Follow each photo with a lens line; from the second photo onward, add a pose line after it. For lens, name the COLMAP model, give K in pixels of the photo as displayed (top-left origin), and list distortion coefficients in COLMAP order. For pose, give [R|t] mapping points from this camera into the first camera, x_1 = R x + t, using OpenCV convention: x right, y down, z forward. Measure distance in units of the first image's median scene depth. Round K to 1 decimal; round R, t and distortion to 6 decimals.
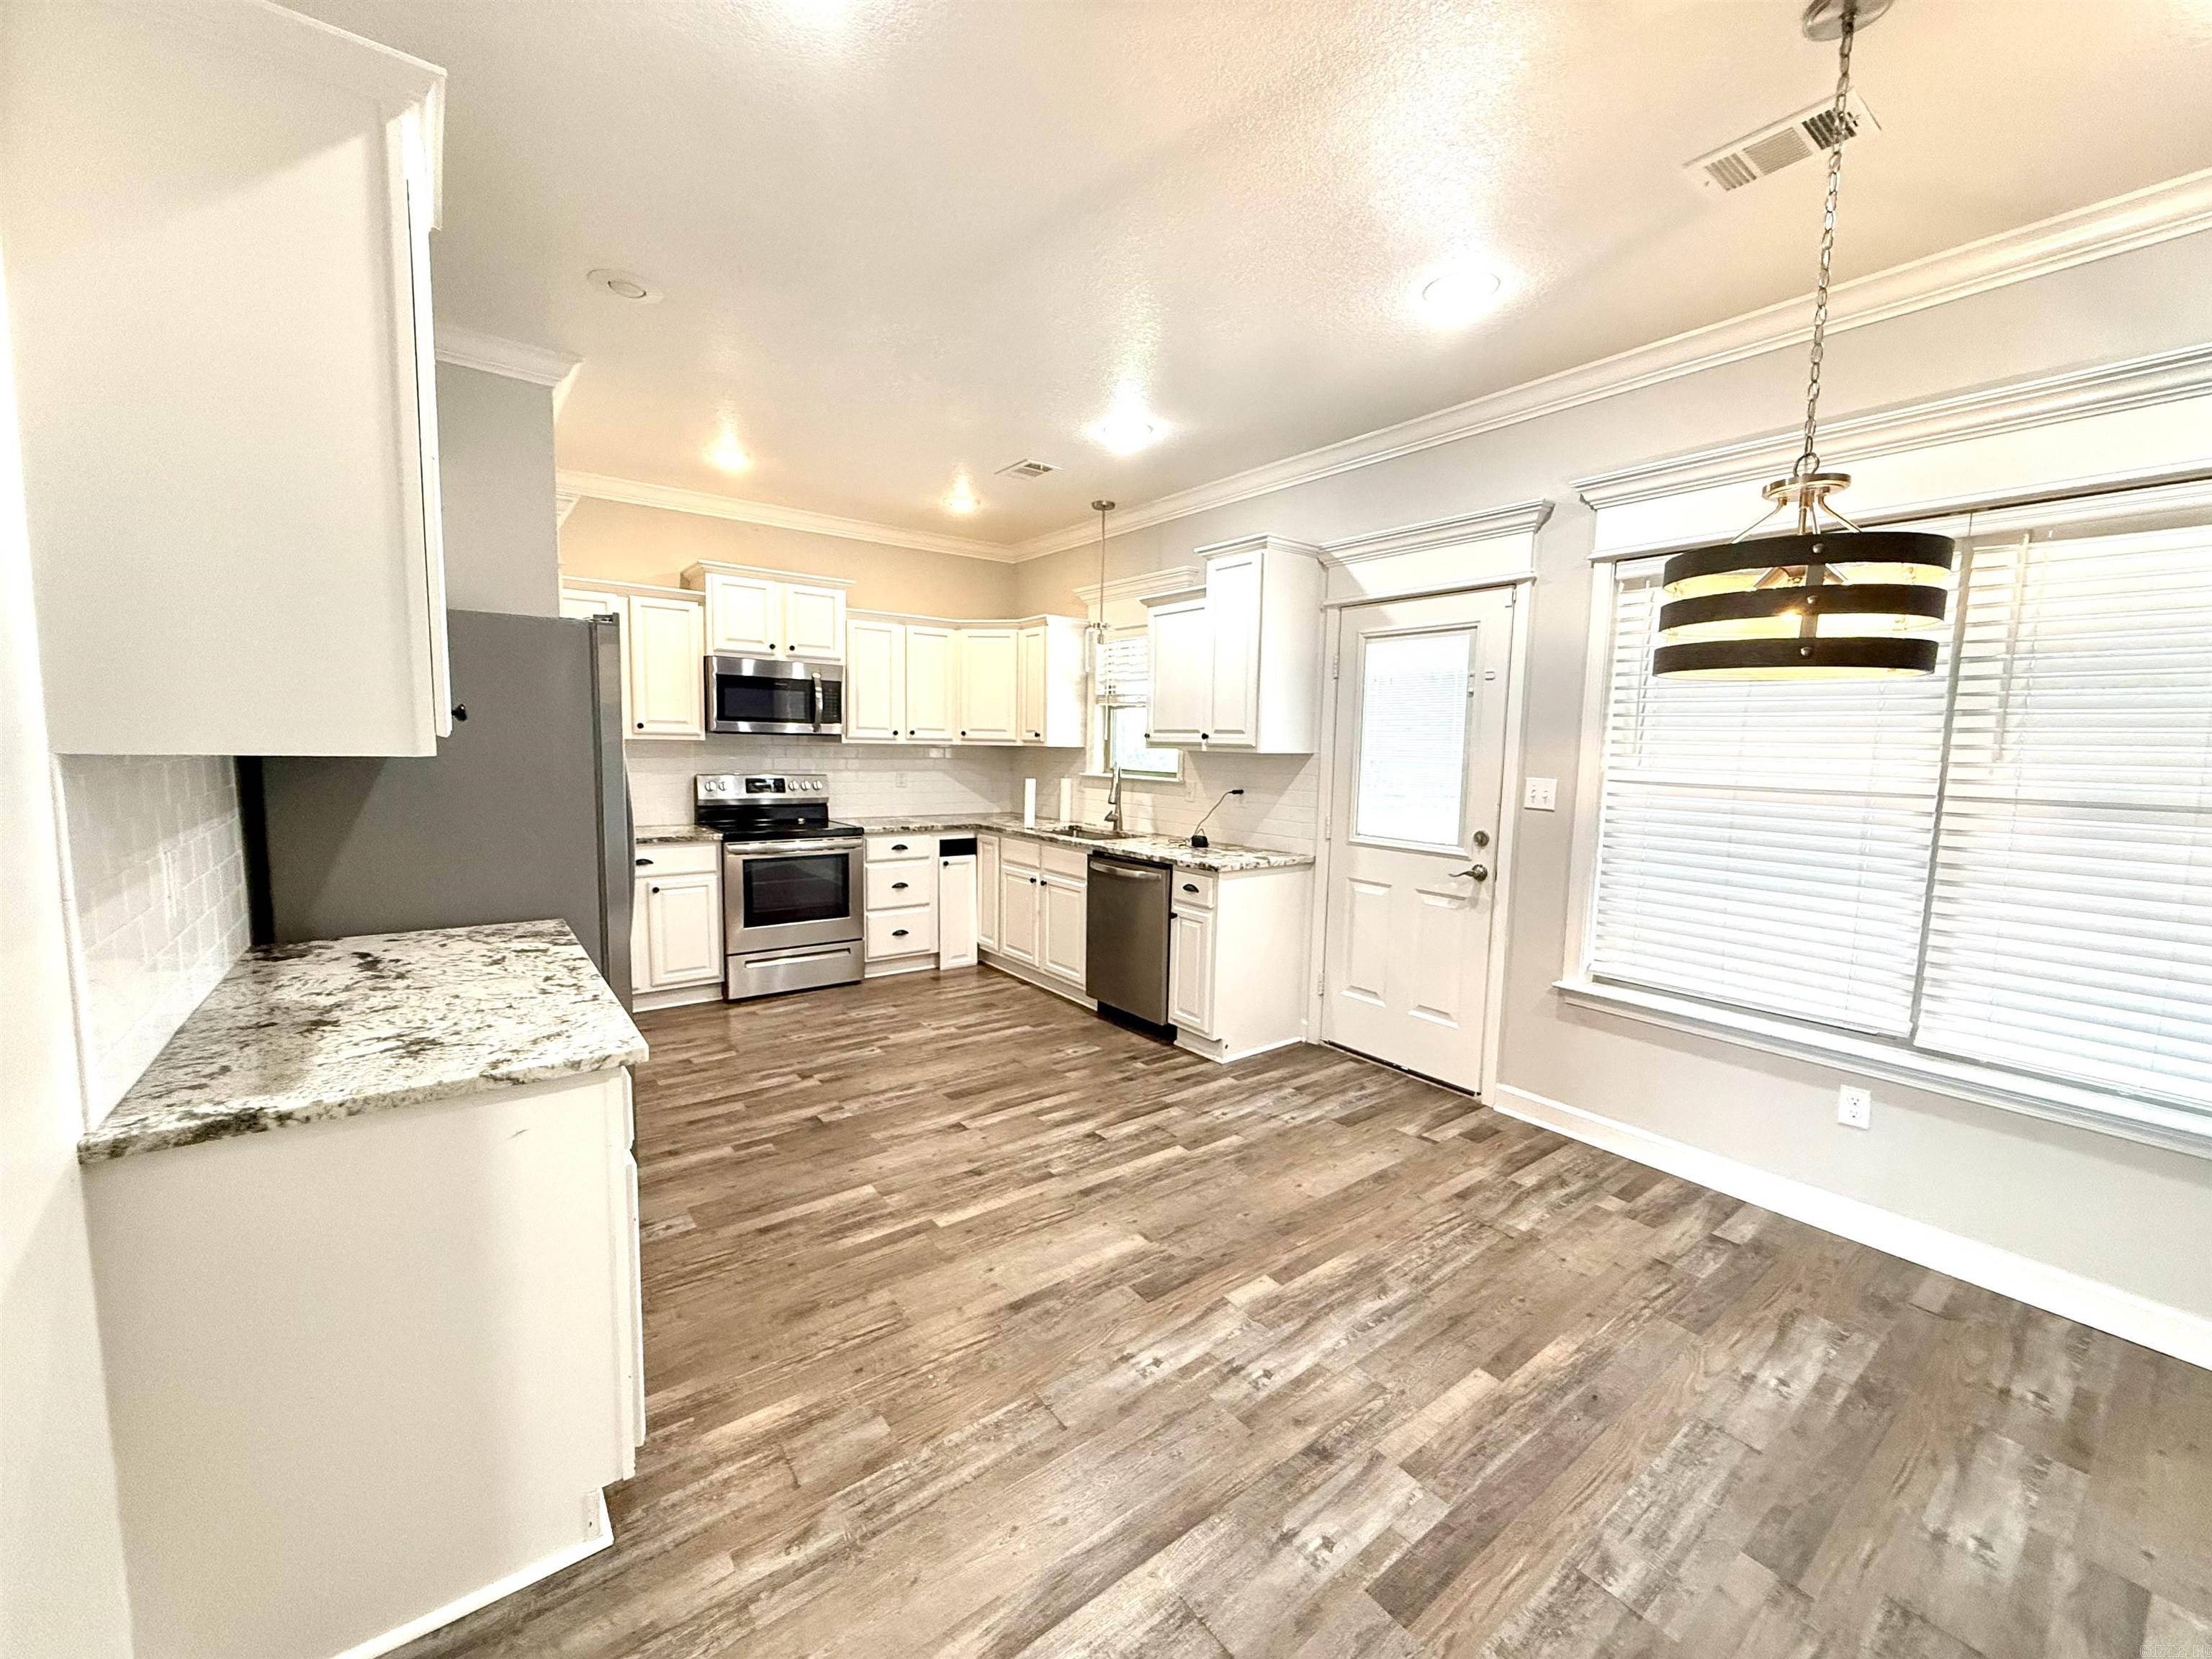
lens RADIAL K [[880.6, 0, 1103.8], [0, 880.6, 829.8], [0, 0, 1]] dist [0.000501, -0.000415]
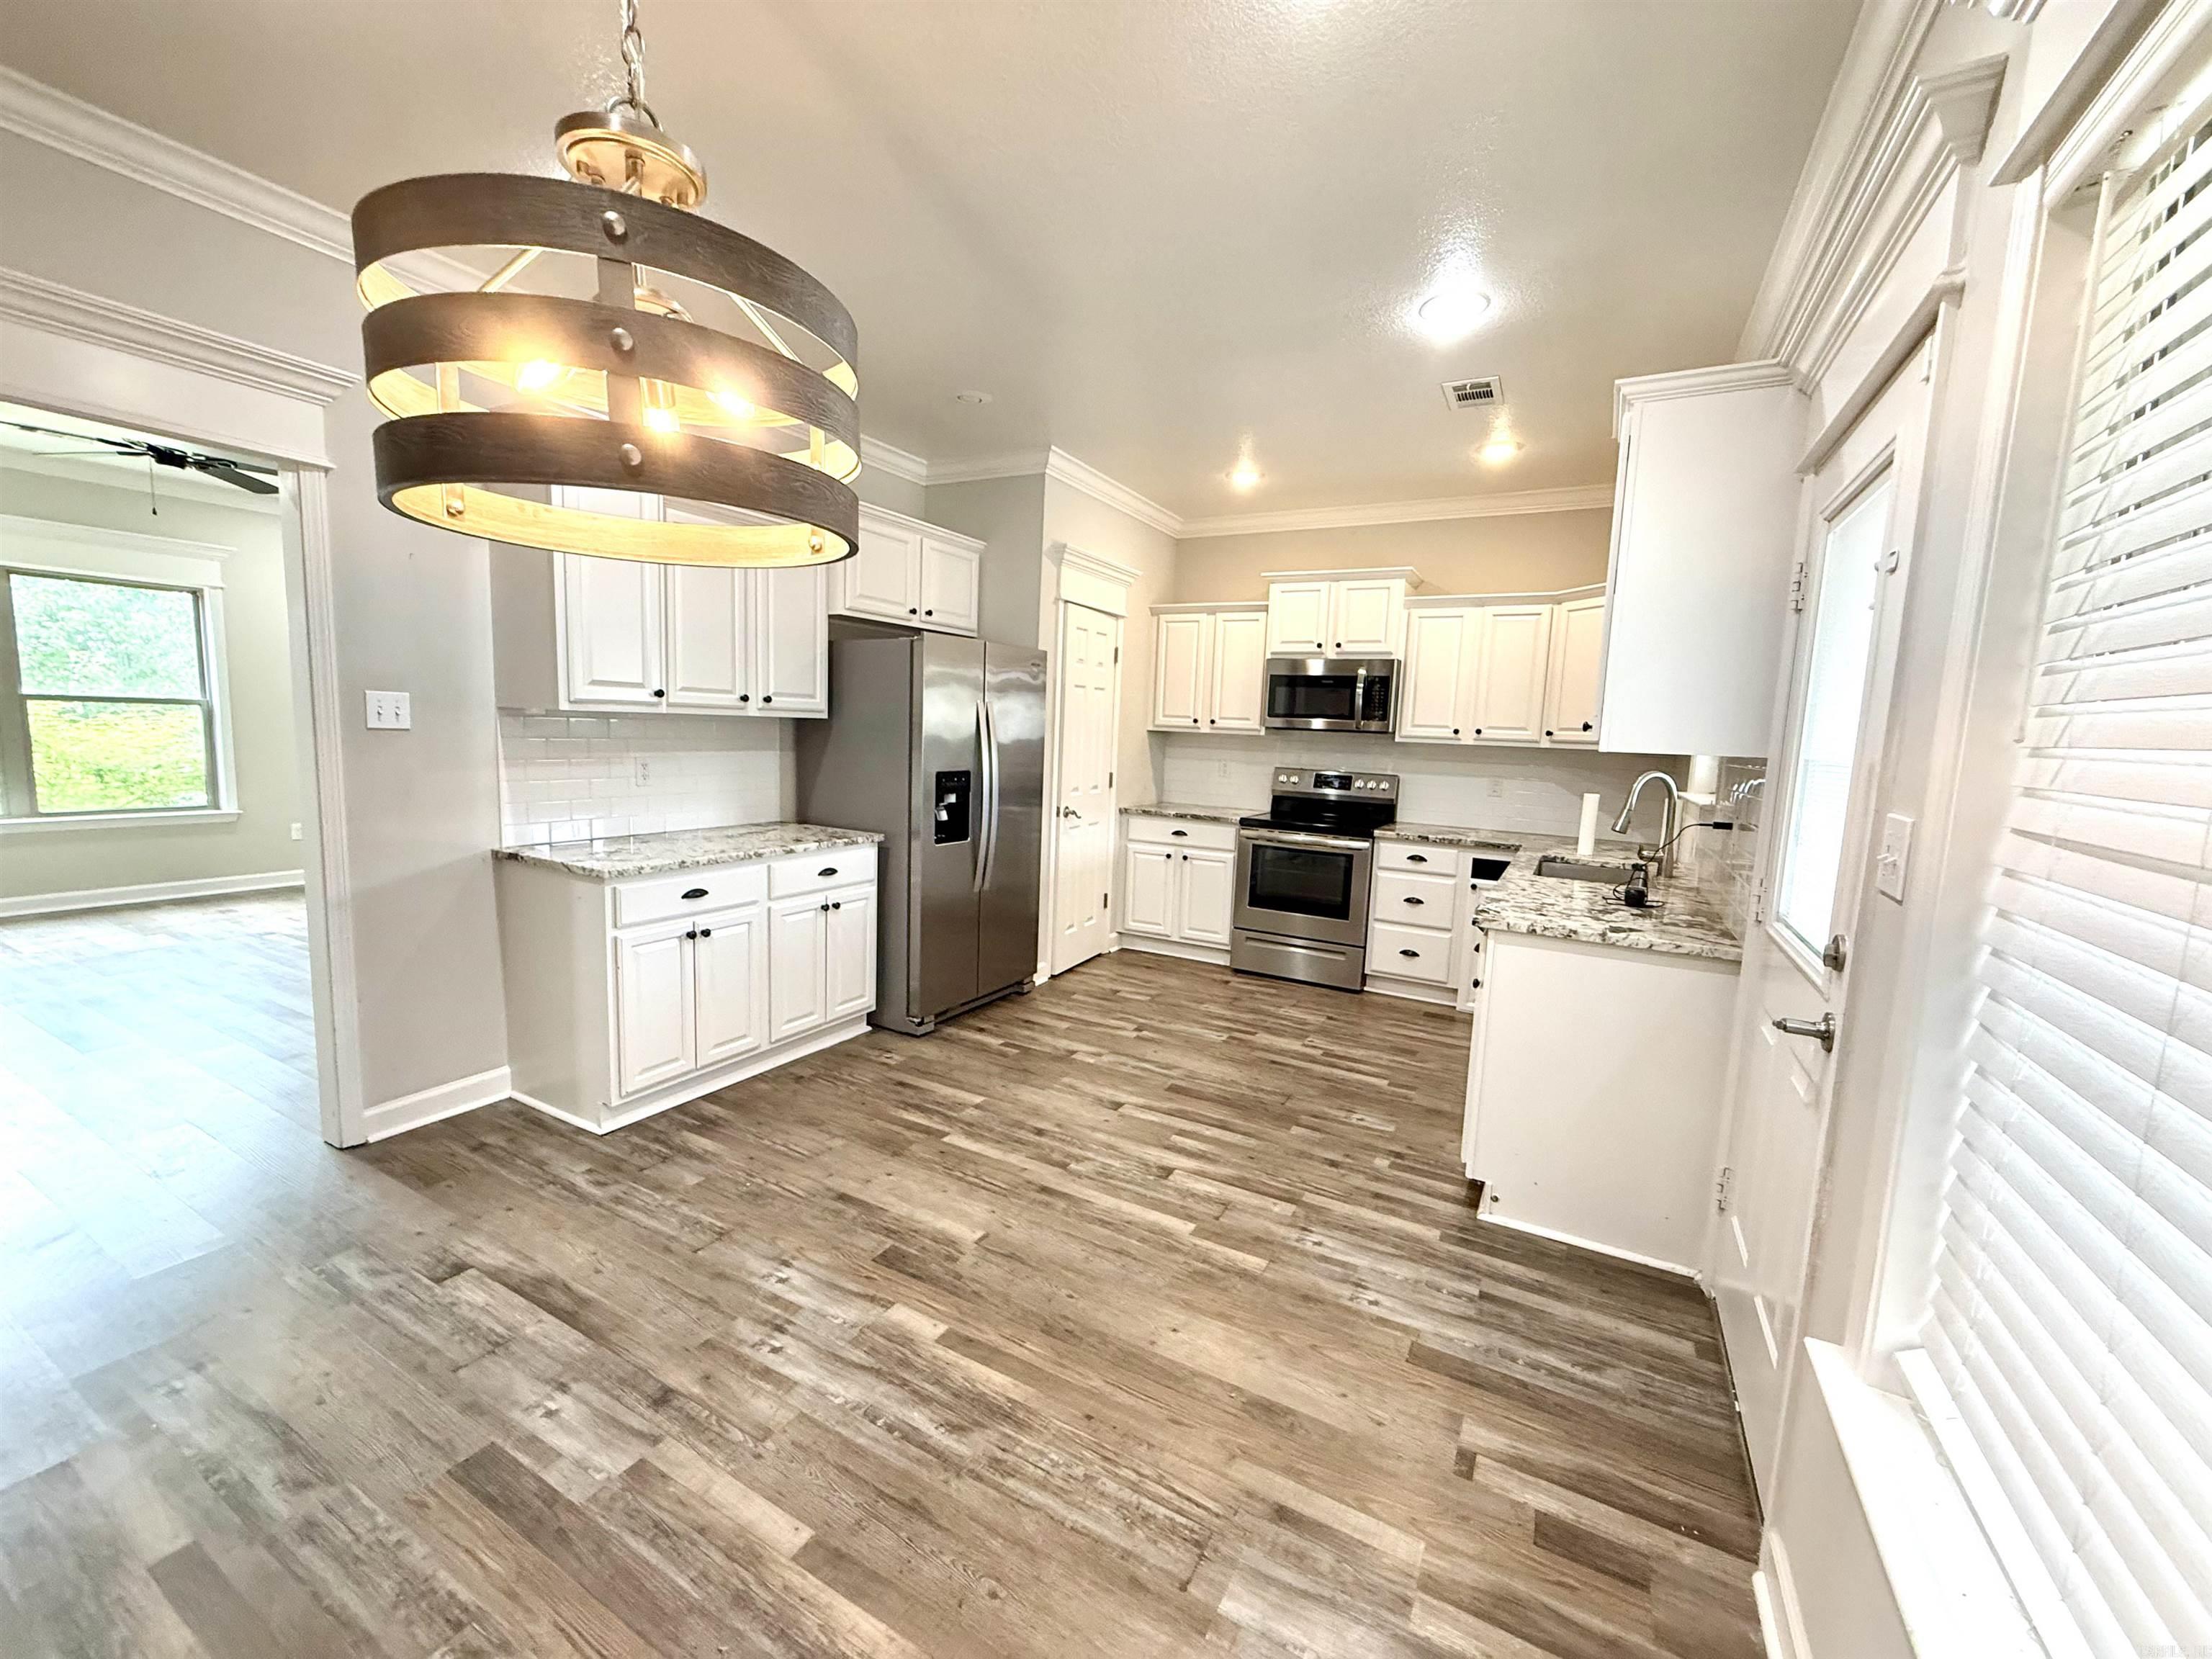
lens RADIAL K [[880.6, 0, 1102.9], [0, 880.6, 830.9], [0, 0, 1]] dist [0.000501, -0.000415]
pose [[0.407232, 0.104147, -0.907367, 0.620994], [-0.124172, 0.990566, 0.057968, -0.027558], [0.904844, 0.089064, 0.416322, 0.467406]]
